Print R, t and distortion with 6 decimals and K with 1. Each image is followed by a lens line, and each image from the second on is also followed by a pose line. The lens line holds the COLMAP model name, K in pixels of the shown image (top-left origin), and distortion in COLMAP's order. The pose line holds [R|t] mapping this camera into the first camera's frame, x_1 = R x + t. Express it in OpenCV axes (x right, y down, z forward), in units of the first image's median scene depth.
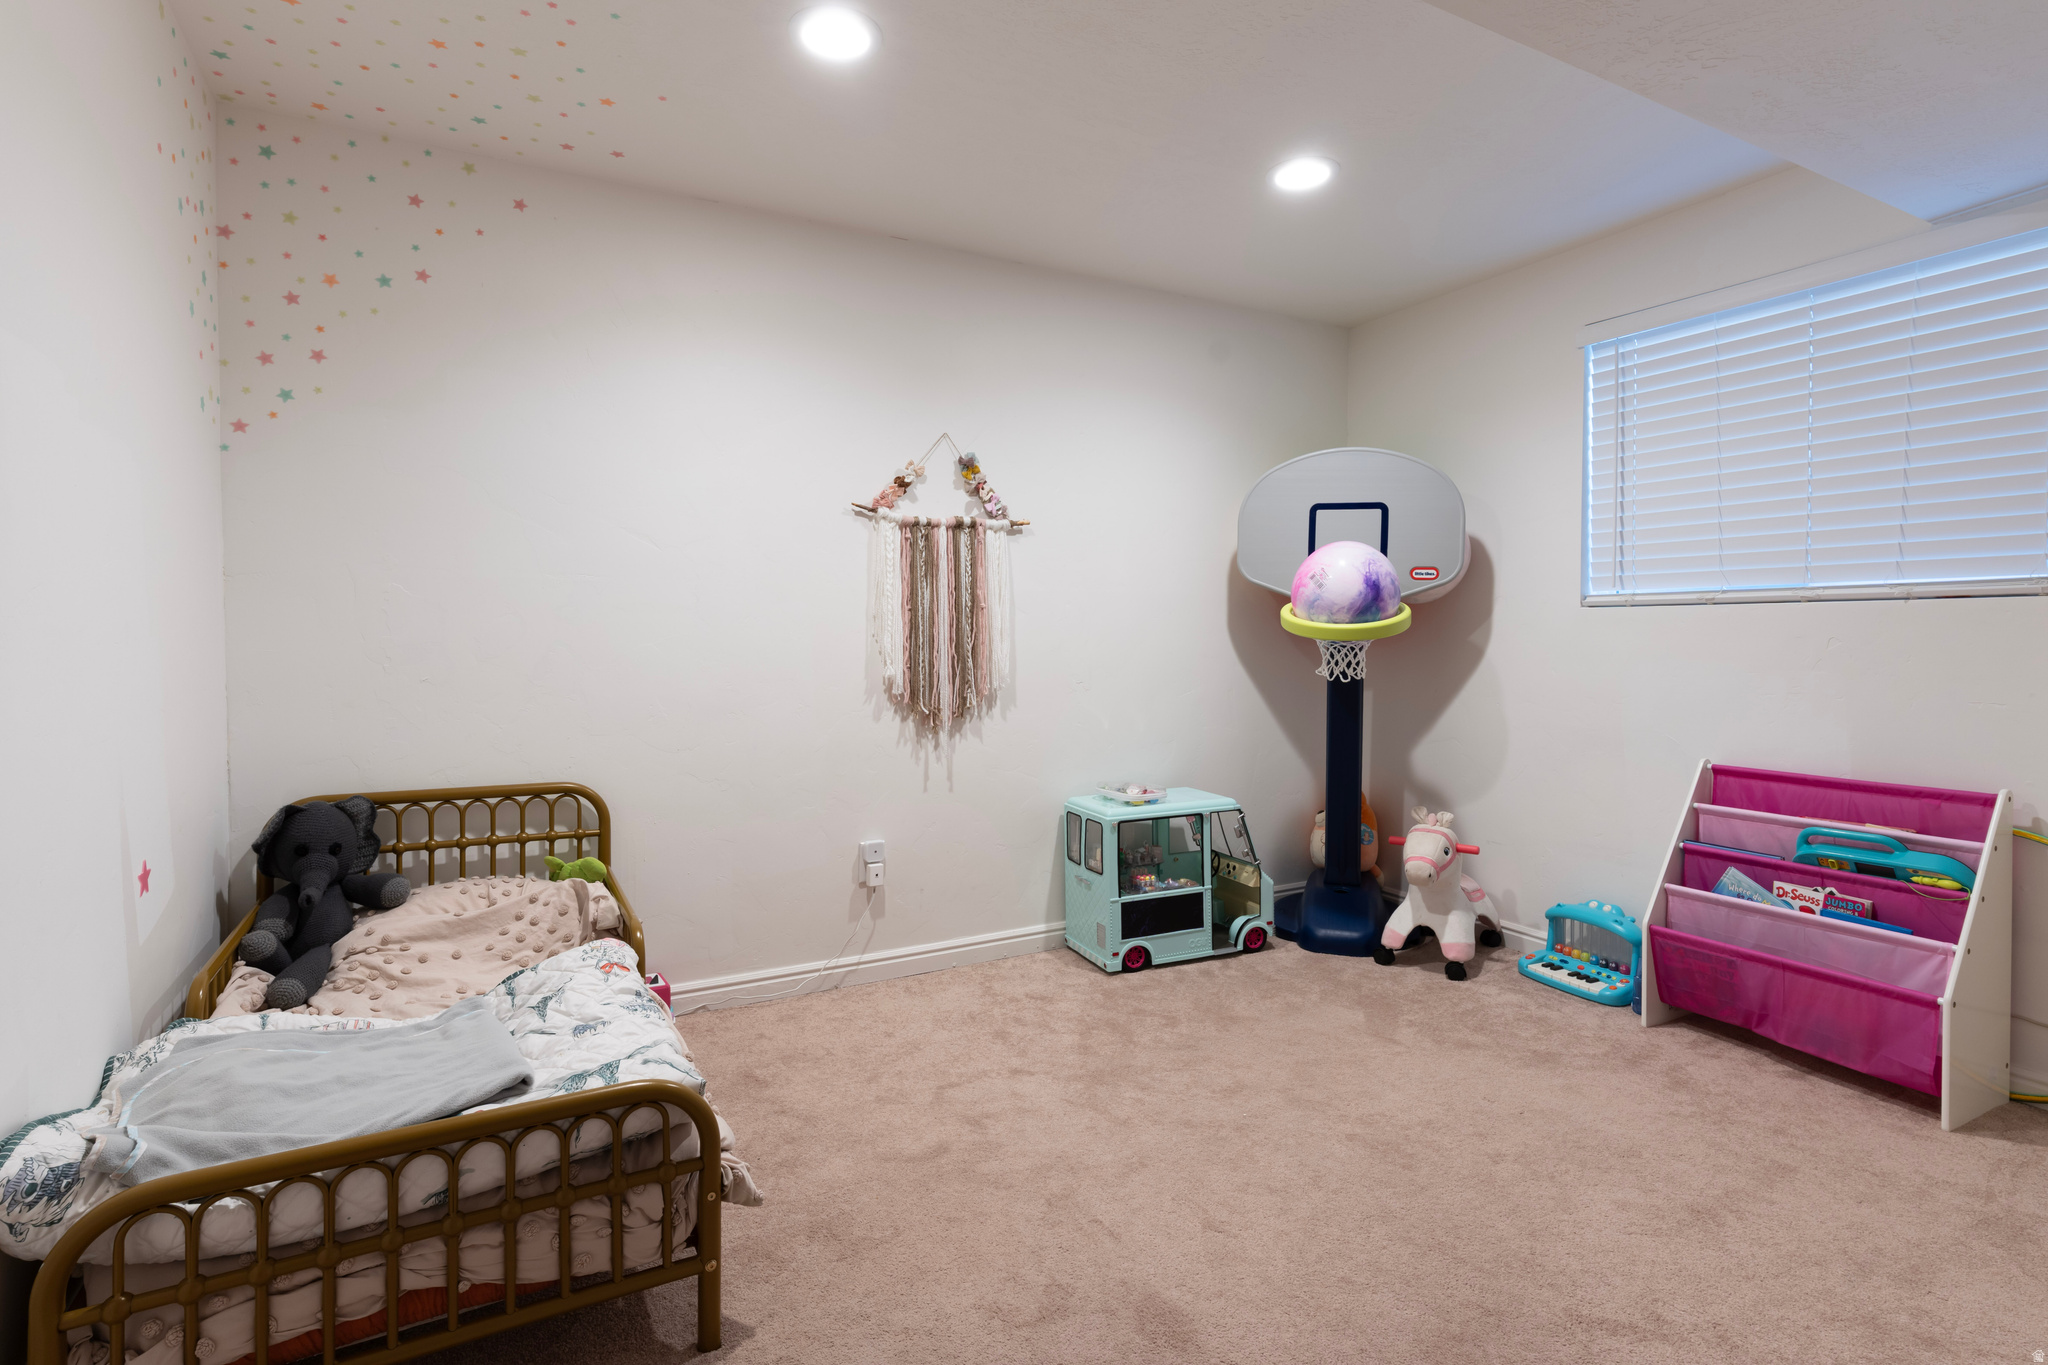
lens RADIAL K [[975.3, 0, 1032.4], [0, 975.3, 656.8], [0, 0, 1]] dist [0.000250, 0.000517]
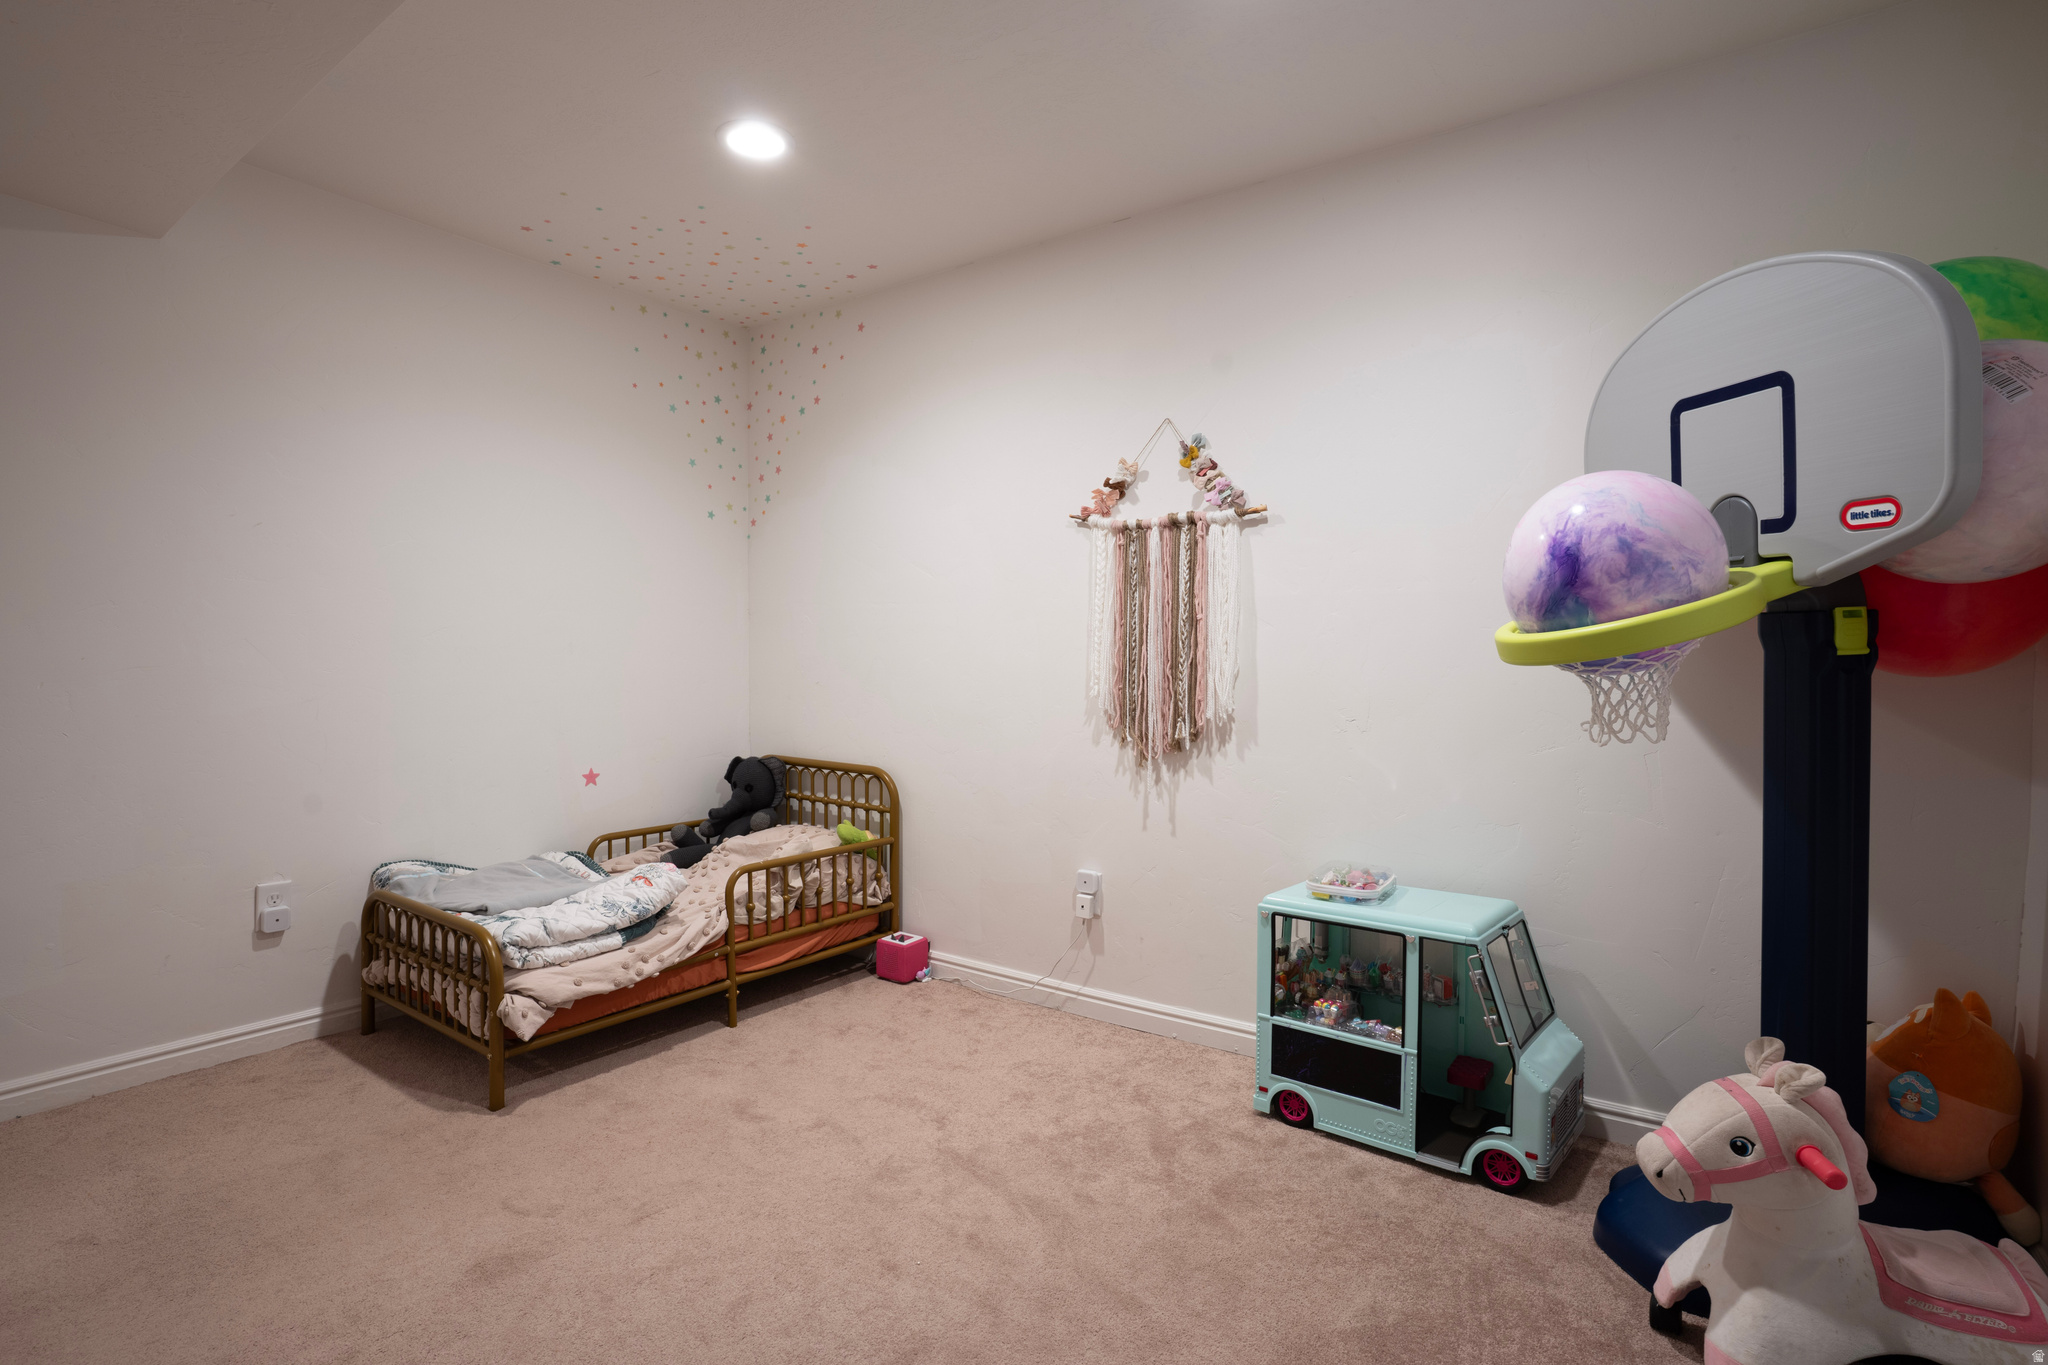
lens RADIAL K [[1011.9, 0, 1023.7], [0, 1011.9, 691.2], [0, 0, 1]] dist [-0.085636, 0.042958]
pose [[0.431066, 0.036259, -0.901591, 0.669538], [-0.026052, 0.999276, 0.027732, -0.010035], [0.901944, 0.011534, 0.431699, 0.510003]]
